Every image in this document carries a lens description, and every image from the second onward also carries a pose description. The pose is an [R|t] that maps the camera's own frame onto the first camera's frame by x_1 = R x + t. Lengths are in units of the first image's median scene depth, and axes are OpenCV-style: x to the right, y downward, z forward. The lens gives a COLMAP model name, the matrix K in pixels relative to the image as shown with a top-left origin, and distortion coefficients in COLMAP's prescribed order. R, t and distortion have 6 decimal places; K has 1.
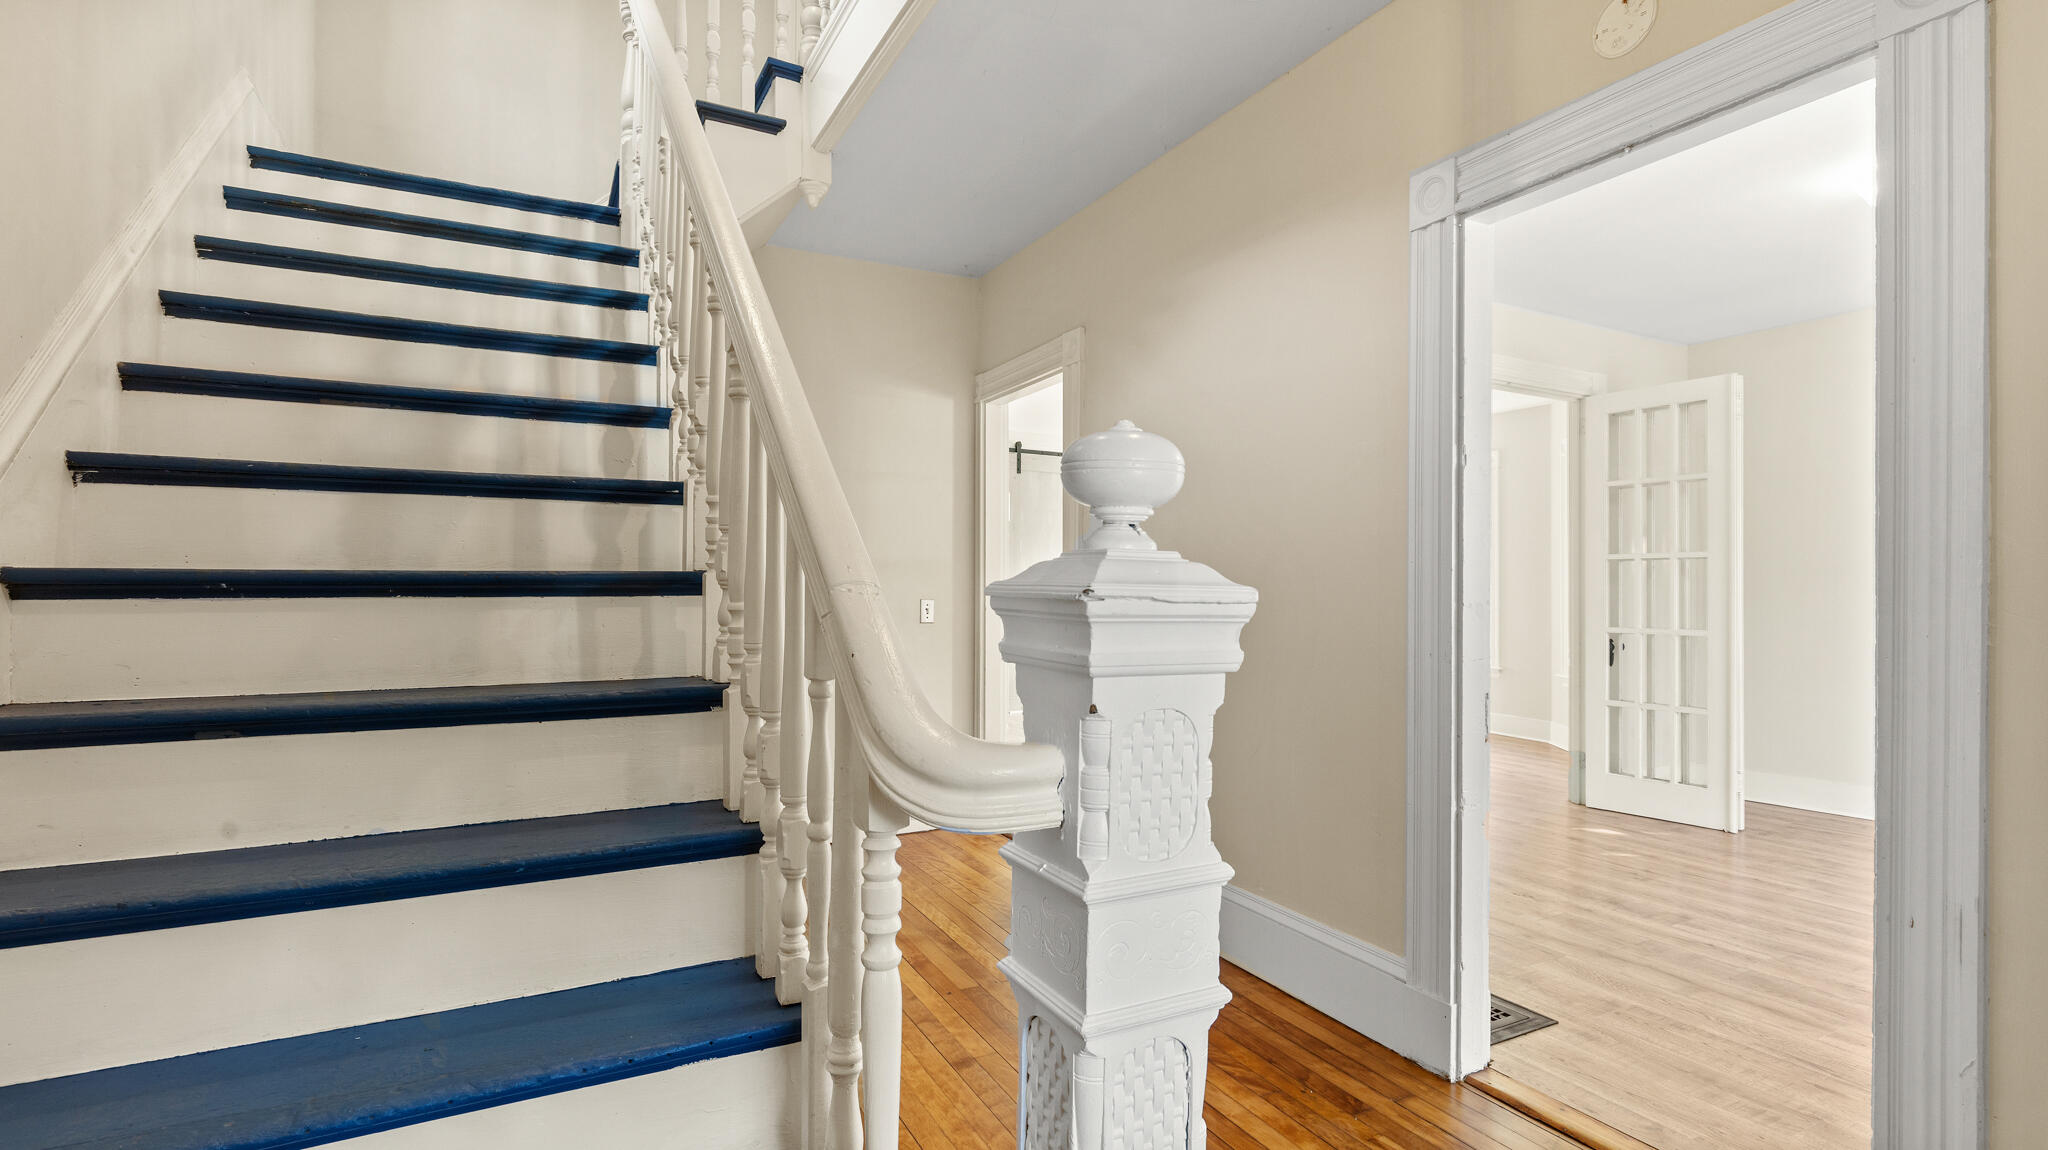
lens RADIAL K [[990.1, 0, 1043.0], [0, 990.1, 579.9], [0, 0, 1]] dist [0.000344, 0.000781]
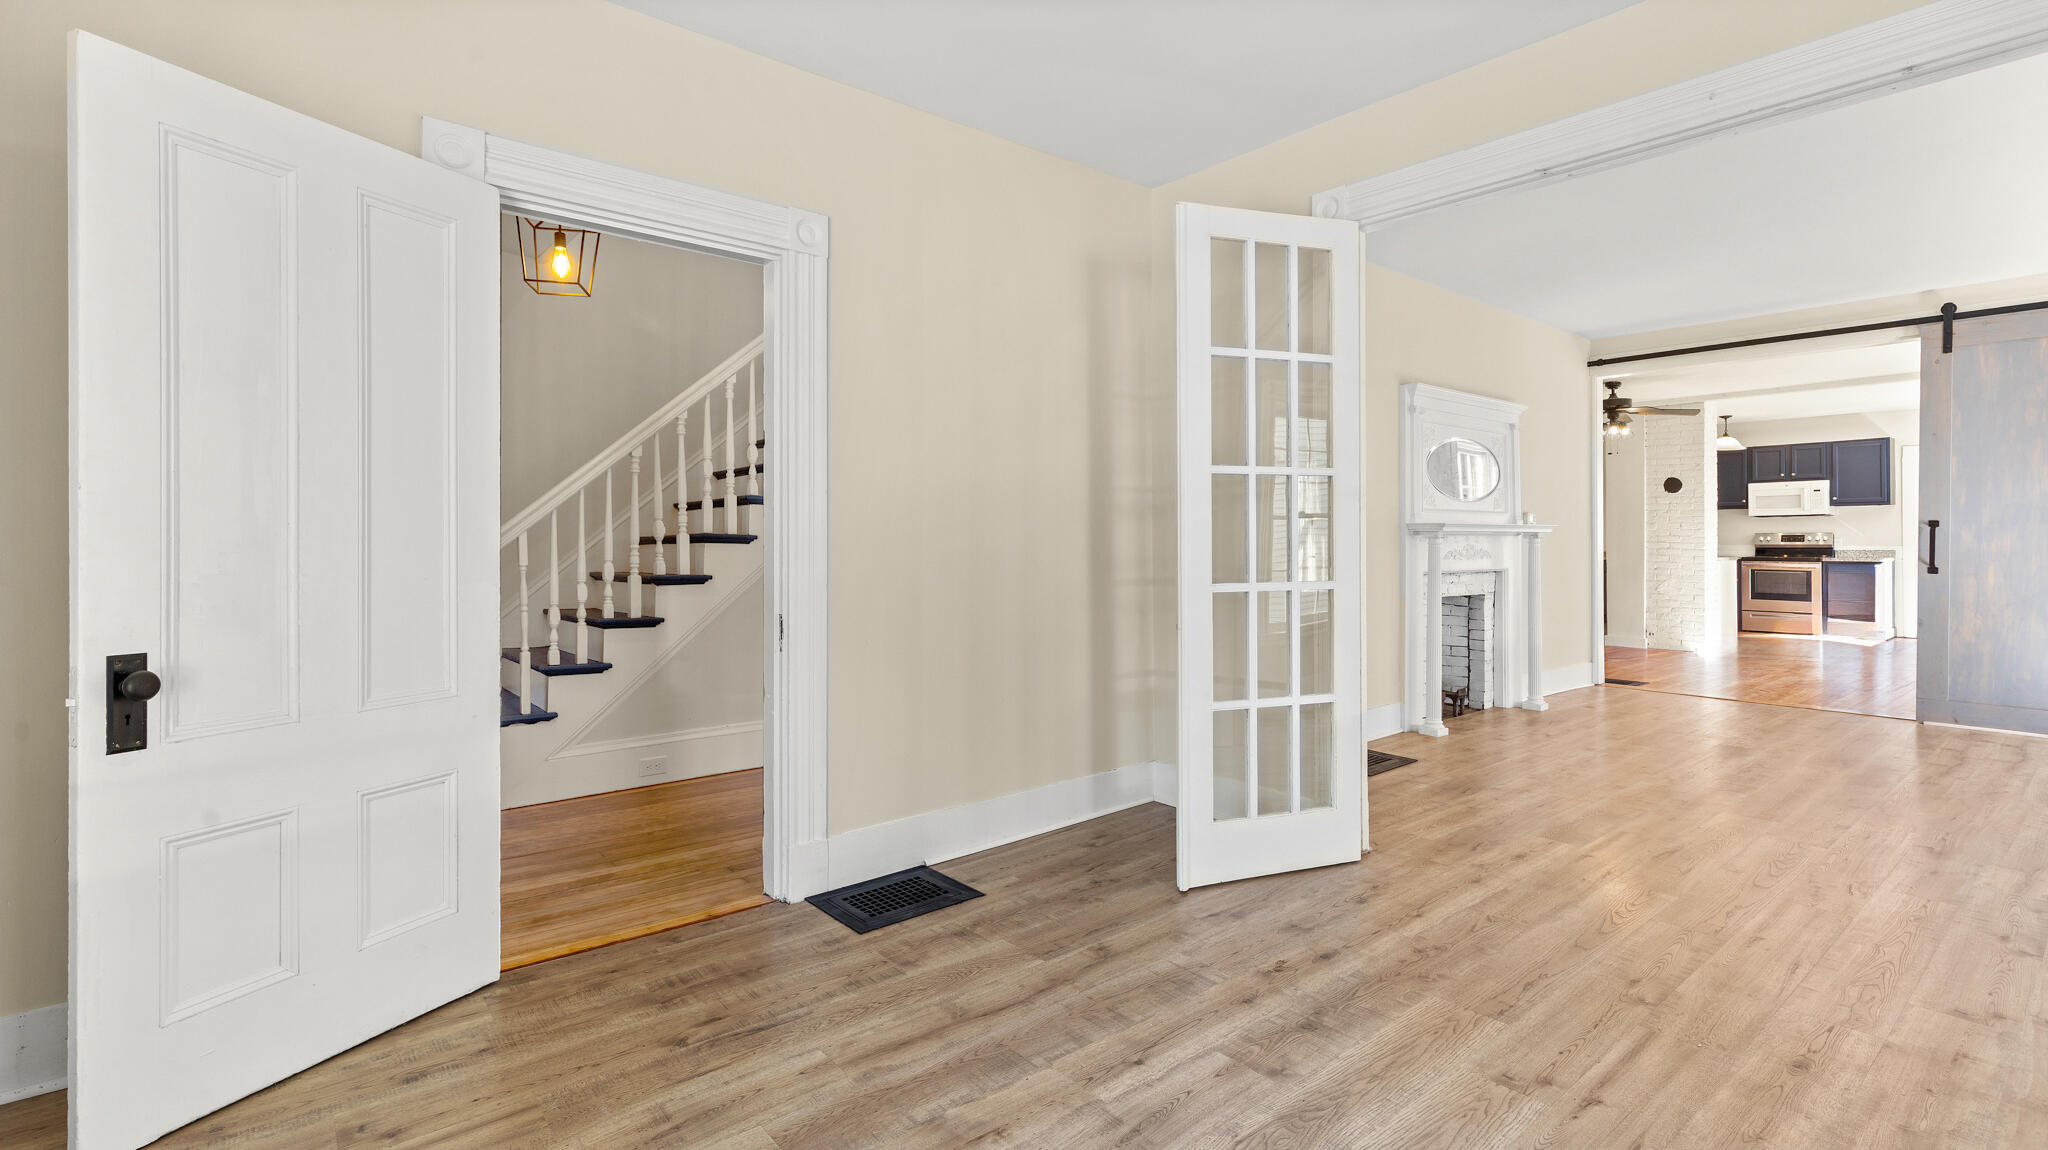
lens RADIAL K [[939.2, 0, 1011.1], [0, 939.2, 548.8], [0, 0, 1]] dist [0.004682, -0.001250]
pose [[0.176867, -0.000045, -0.984235, 1.326107], [0.013358, 0.999908, 0.002355, 0.026802], [0.984144, -0.013564, 0.176851, 0.845636]]
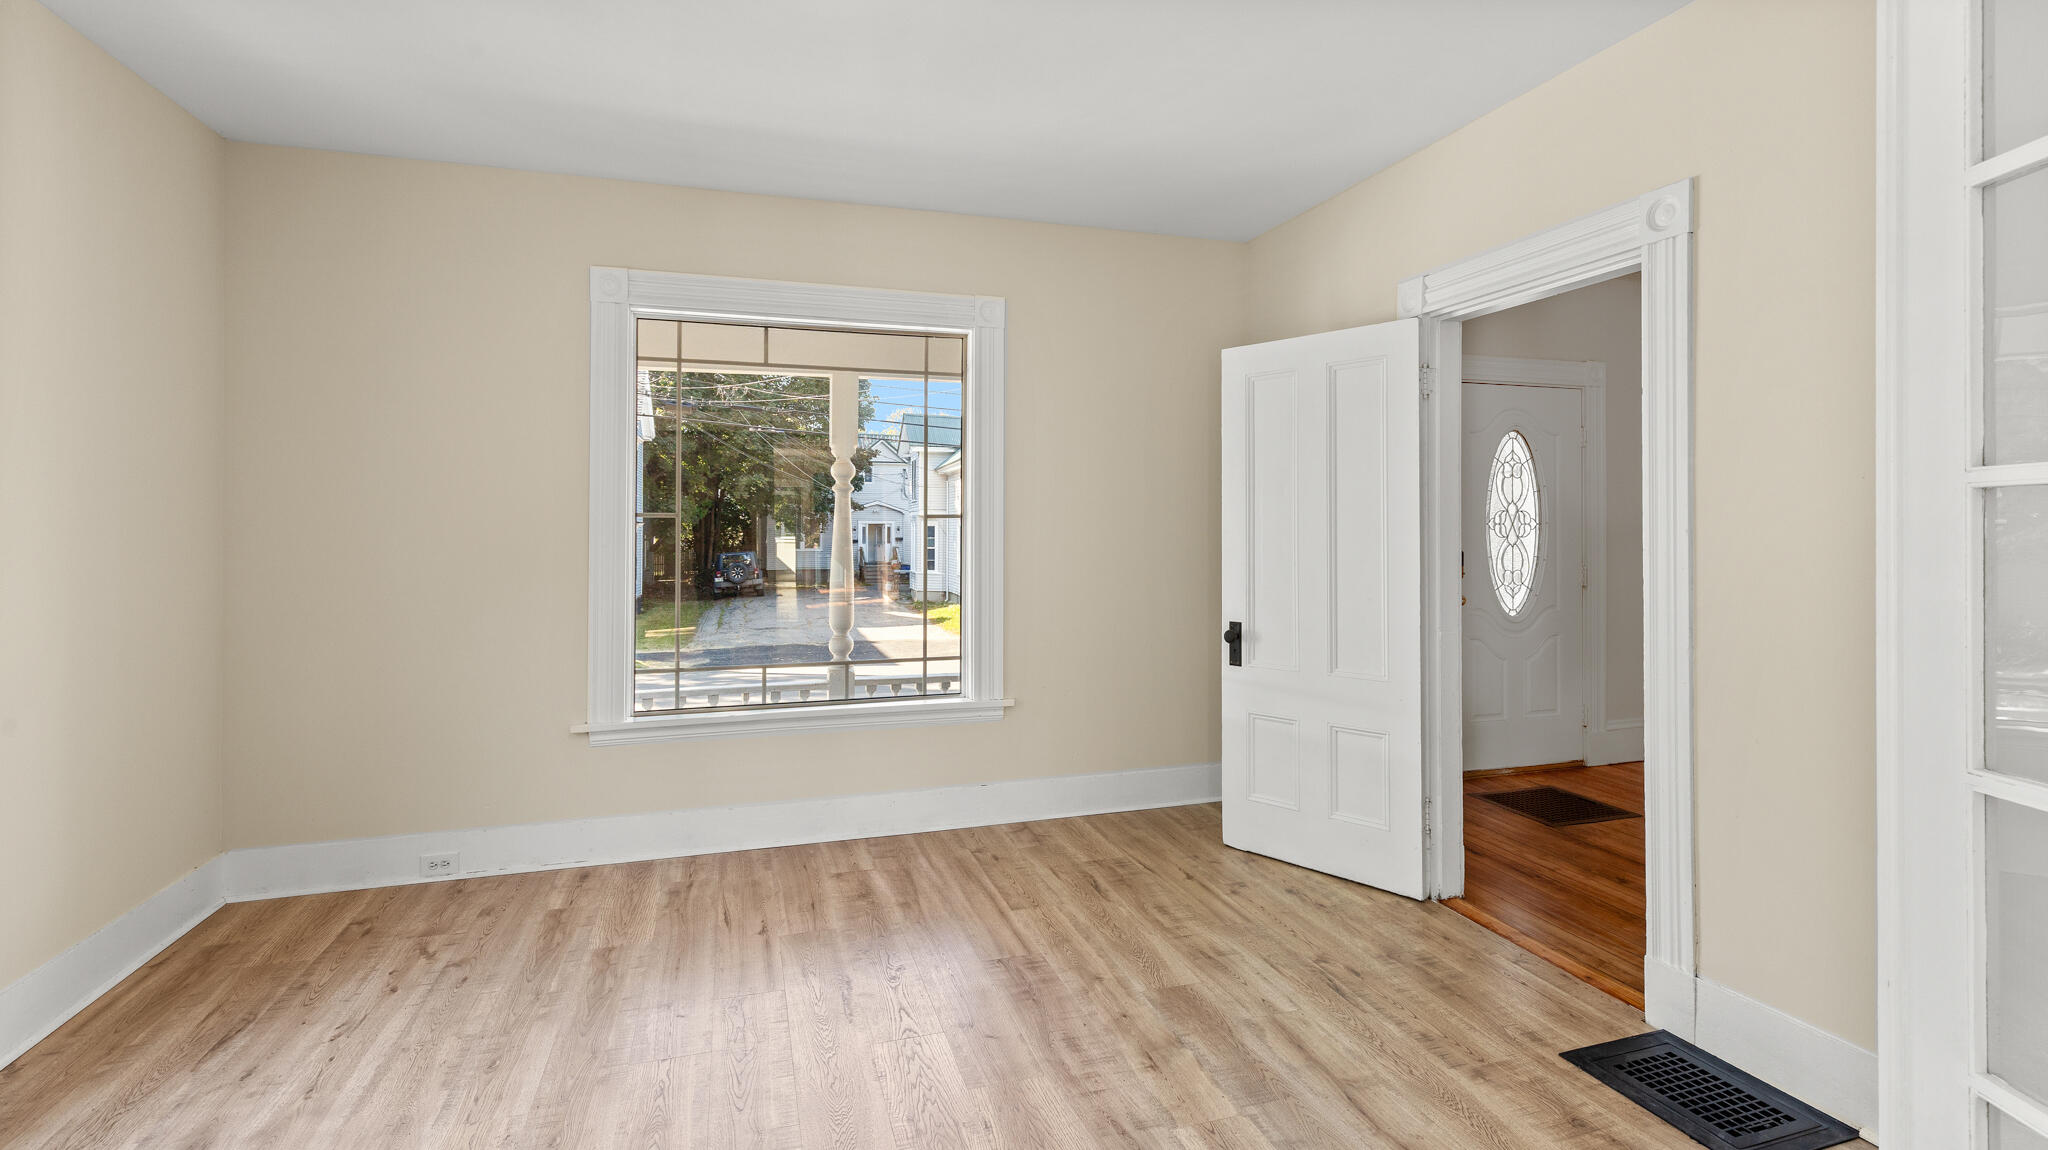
lens RADIAL K [[939.2, 0, 1055.4], [0, 939.2, 520.4], [0, 0, 1]] dist [0.004682, -0.001250]
pose [[-0.984260, 0.000148, 0.176727, 0.707440], [-0.002710, 0.999869, -0.015933, -0.027916], [-0.176706, -0.016161, -0.984131, 1.670481]]
